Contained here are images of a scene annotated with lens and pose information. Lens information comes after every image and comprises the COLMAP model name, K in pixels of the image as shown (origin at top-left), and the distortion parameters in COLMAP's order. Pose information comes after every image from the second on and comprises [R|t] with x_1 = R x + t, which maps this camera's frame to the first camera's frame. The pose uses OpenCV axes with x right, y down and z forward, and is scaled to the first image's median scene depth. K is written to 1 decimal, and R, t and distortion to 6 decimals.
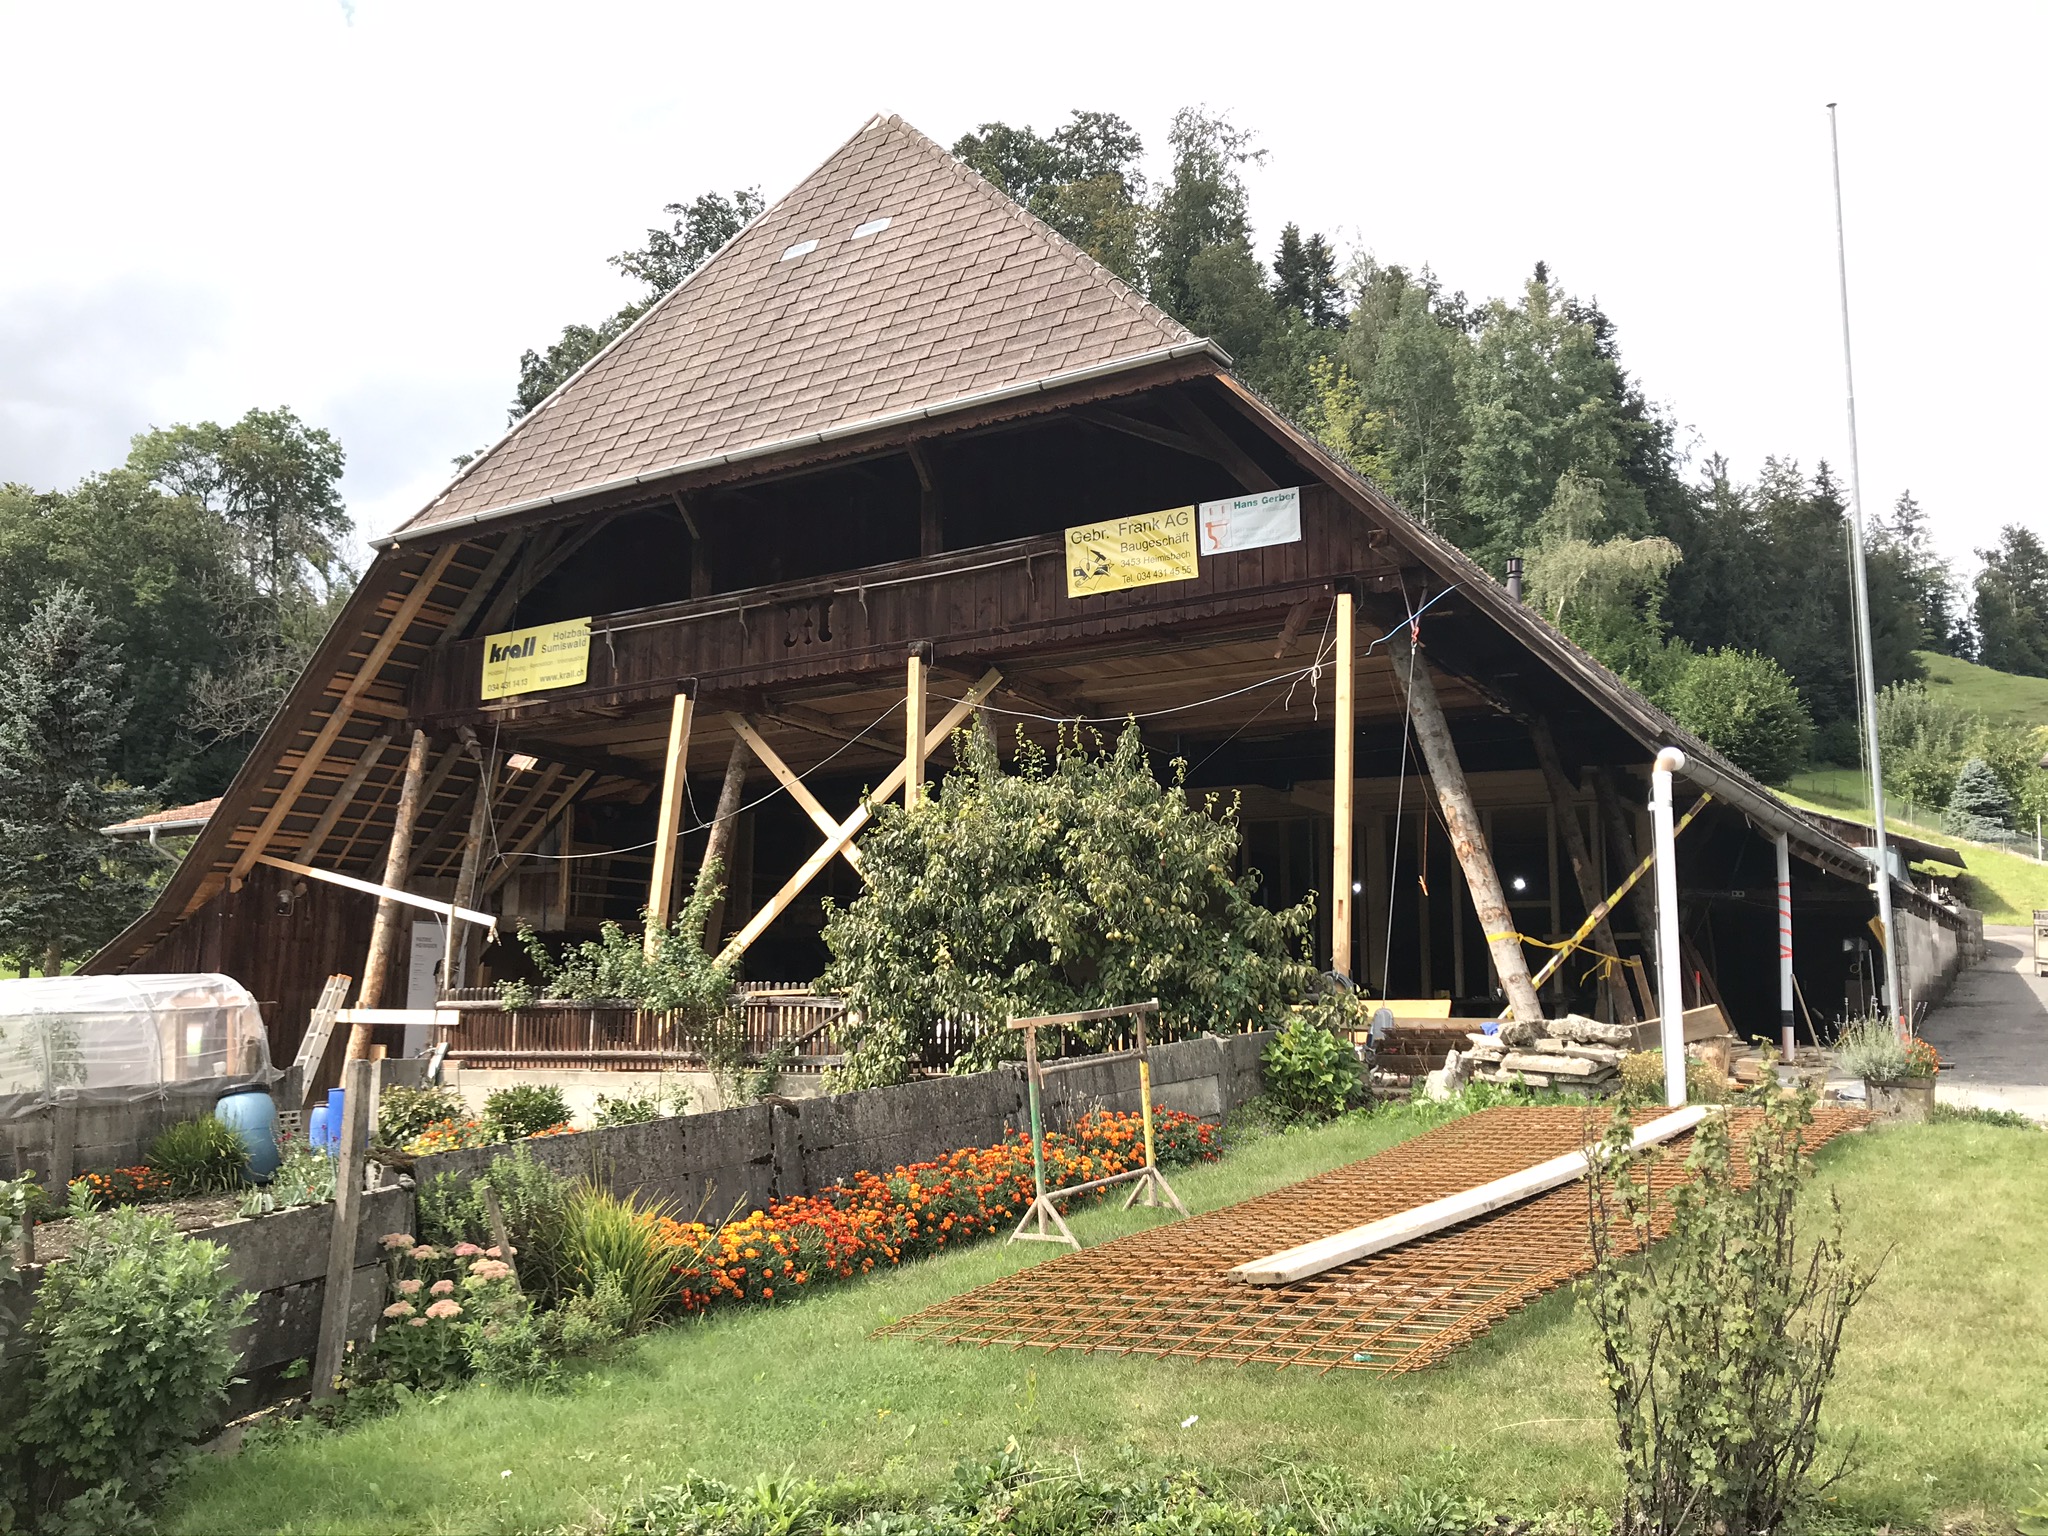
lens RADIAL K [[1643.1, 0, 1024.0], [0, 1643.1, 768.0], [0, 0, 1]] dist [0.036164, 0.000577]
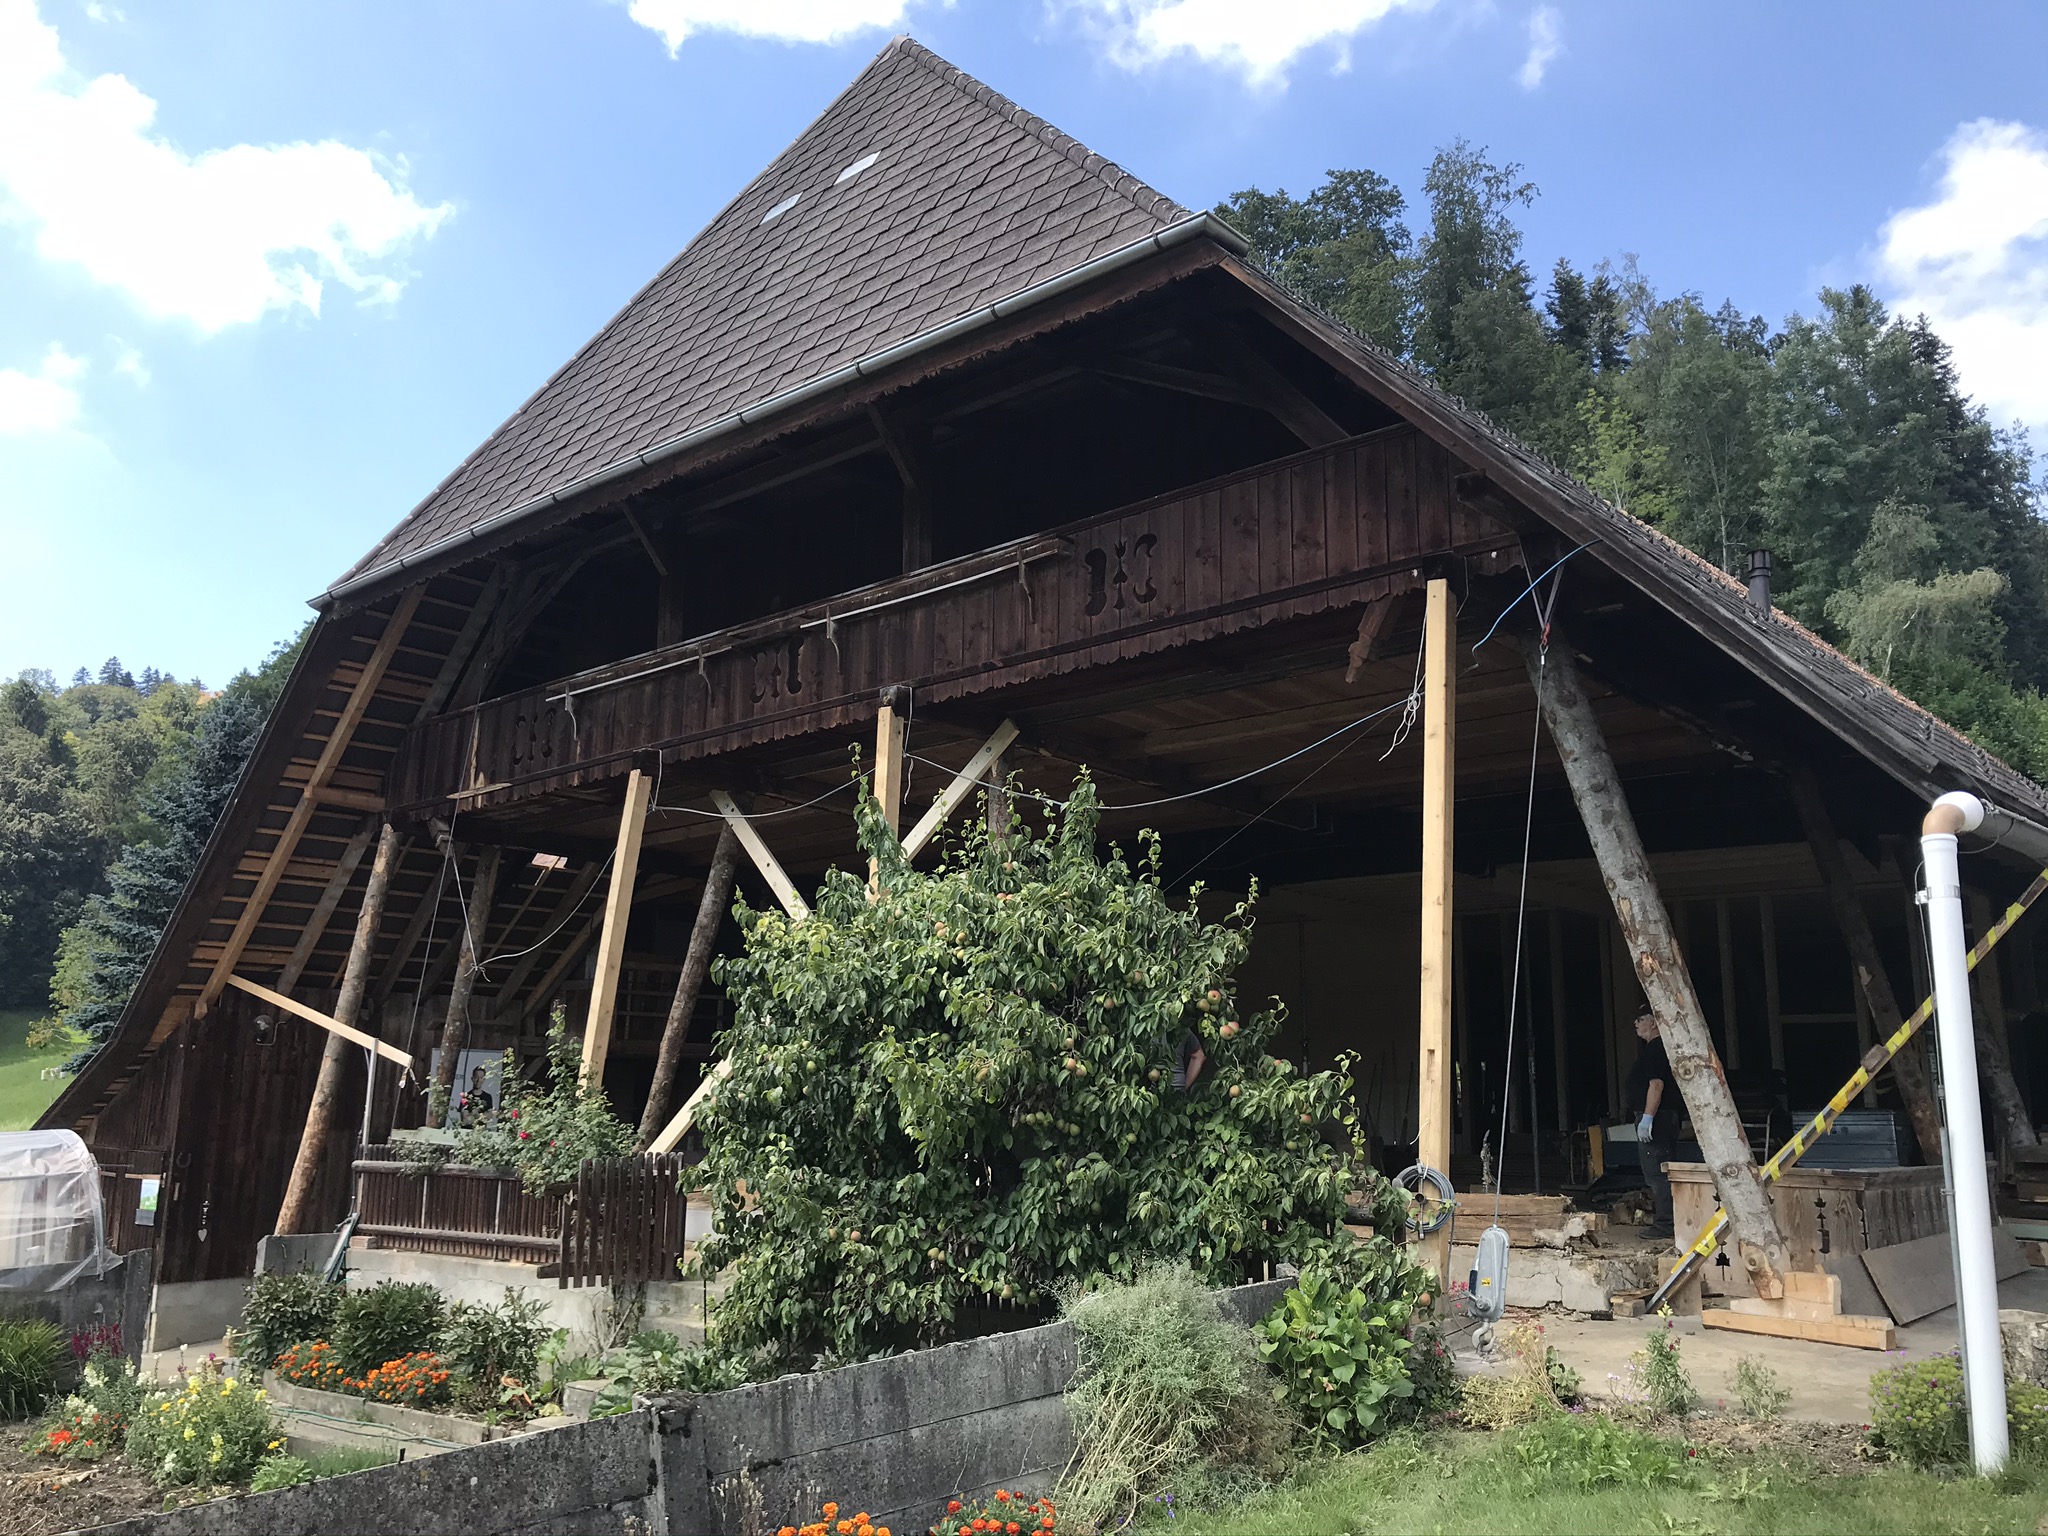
lens RADIAL K [[1689.1, 0, 1024.0], [0, 1689.1, 768.0], [0, 0, 1]] dist [-0.010635, 0.073358]
pose [[0.985614, -0.030534, -0.166230, 0.105831], [0.021714, 0.998271, -0.054618, 0.002704], [0.167610, 0.050222, 0.984573, 0.228778]]
